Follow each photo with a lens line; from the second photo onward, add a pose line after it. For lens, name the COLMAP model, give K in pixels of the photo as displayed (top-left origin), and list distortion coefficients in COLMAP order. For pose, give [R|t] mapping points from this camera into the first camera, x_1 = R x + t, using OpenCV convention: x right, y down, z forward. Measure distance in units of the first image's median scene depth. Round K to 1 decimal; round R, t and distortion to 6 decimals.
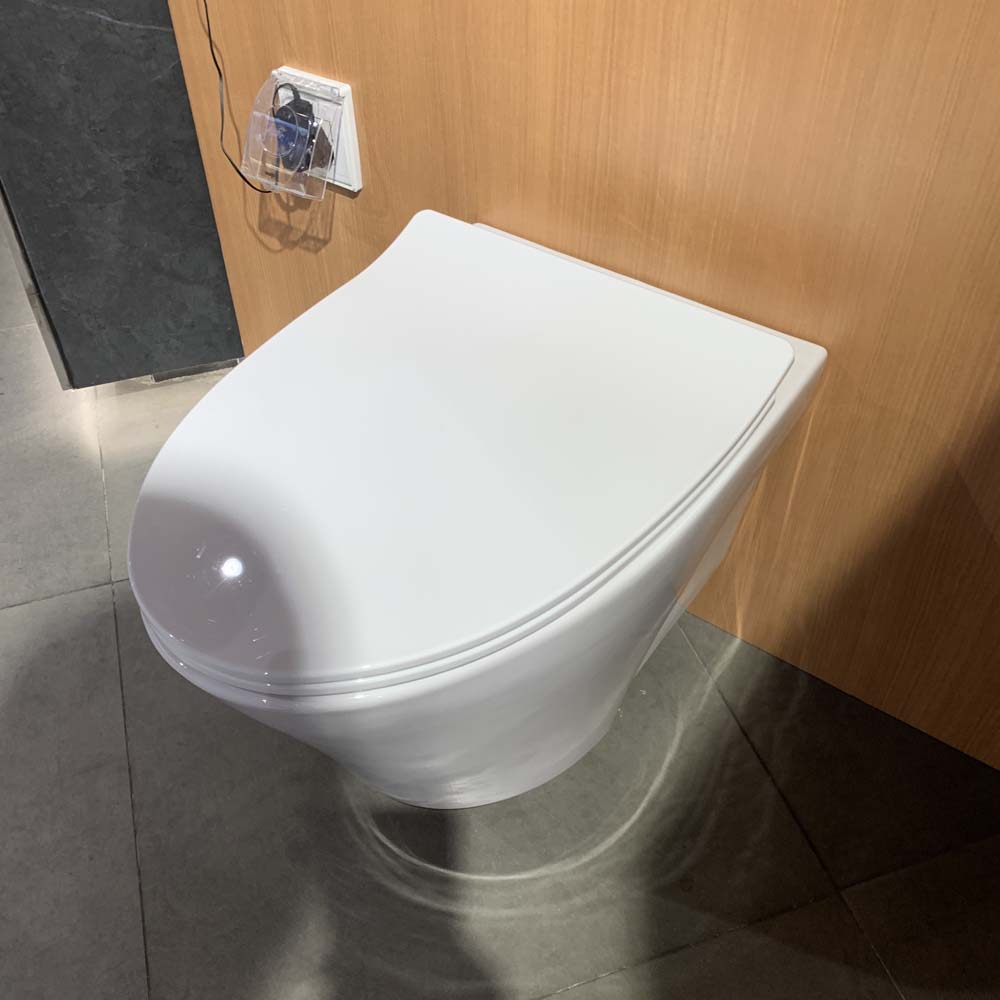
lens RADIAL K [[1035.3, 0, 491.7], [0, 1035.3, 495.5], [0, 0, 1]] dist [-0.003398, 0.000000]
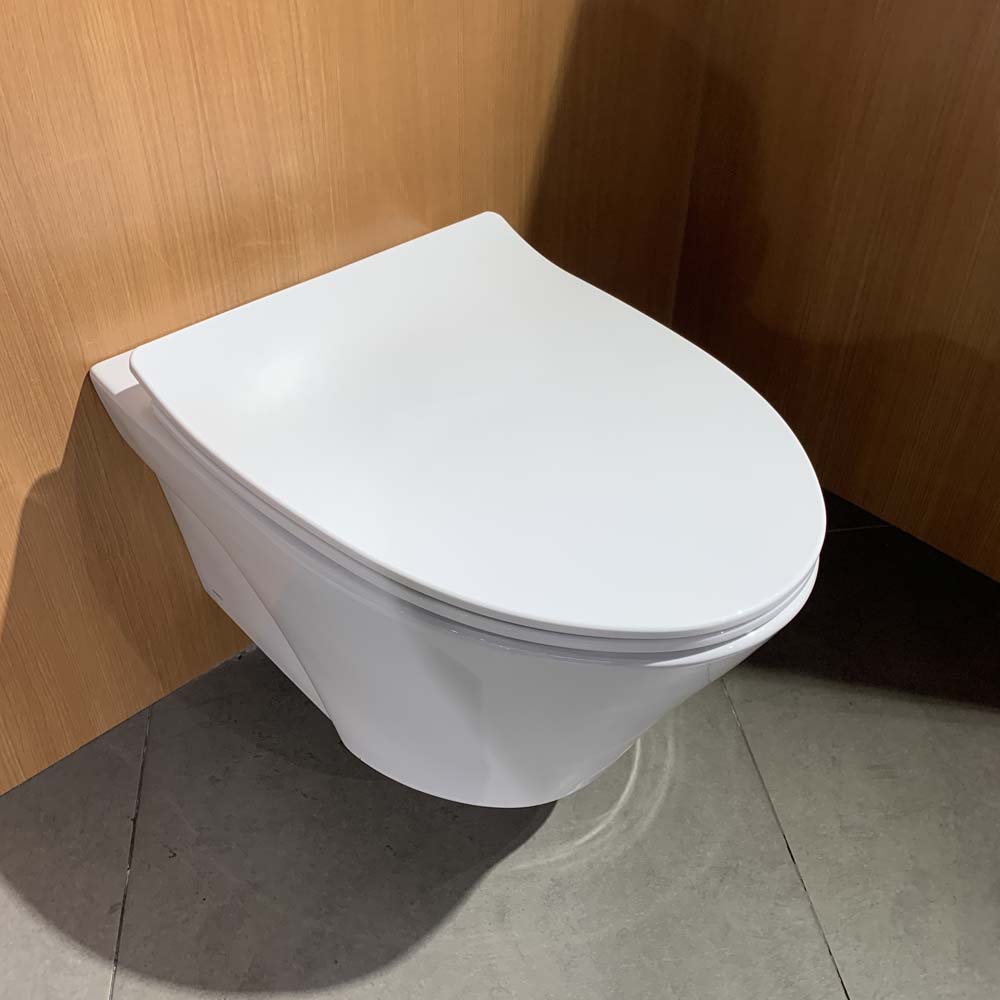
lens RADIAL K [[1035.3, 0, 495.3], [0, 1035.3, 499.7], [0, 0, 1]] dist [-0.003398, 0.000000]
pose [[0.180873, -0.627959, 0.756936, -0.674950], [0.672537, 0.640535, 0.370687, -0.301570], [-0.717620, 0.442020, 0.538181, 0.398919]]
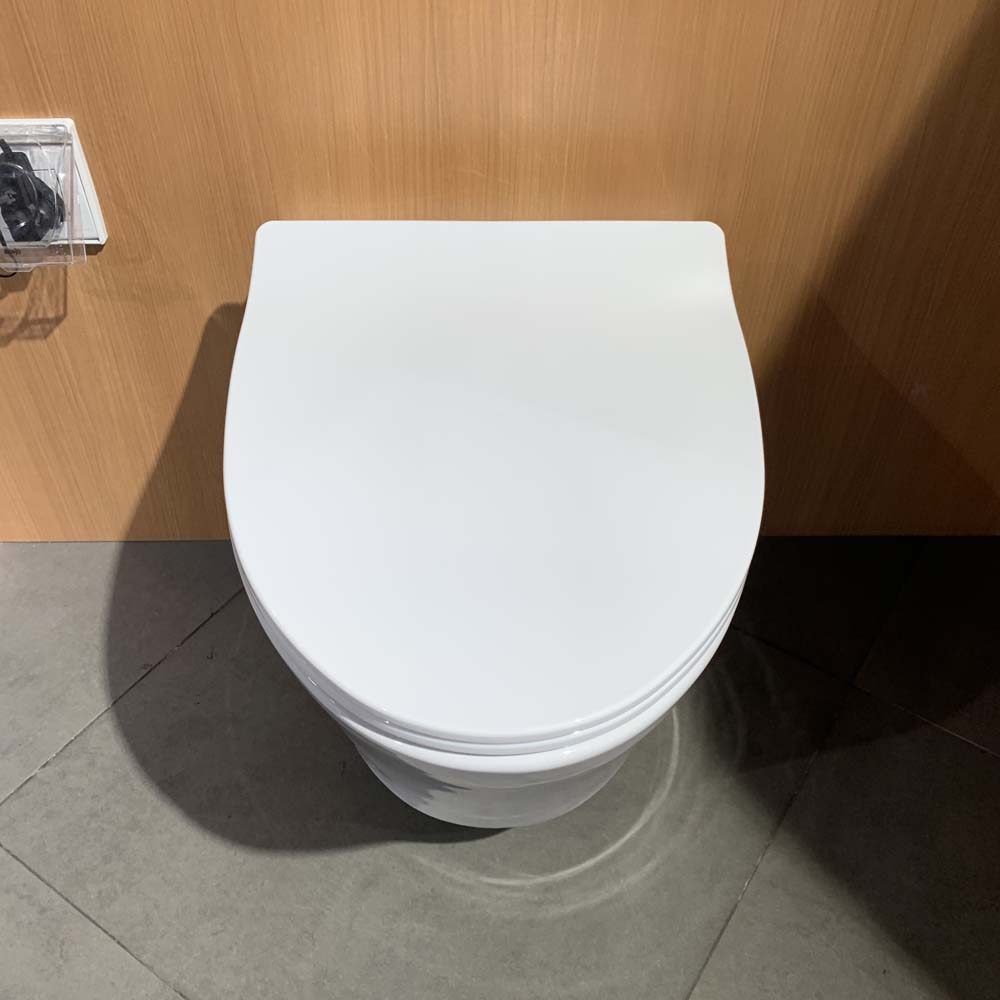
lens RADIAL K [[1035.3, 0, 496.8], [0, 1035.3, 504.2], [0, 0, 1]] dist [-0.003398, 0.000000]
pose [[0.794299, -0.411821, 0.446645, -0.384233], [0.406534, 0.906625, 0.112970, -0.077666], [-0.451463, 0.091844, 0.887550, 0.152926]]
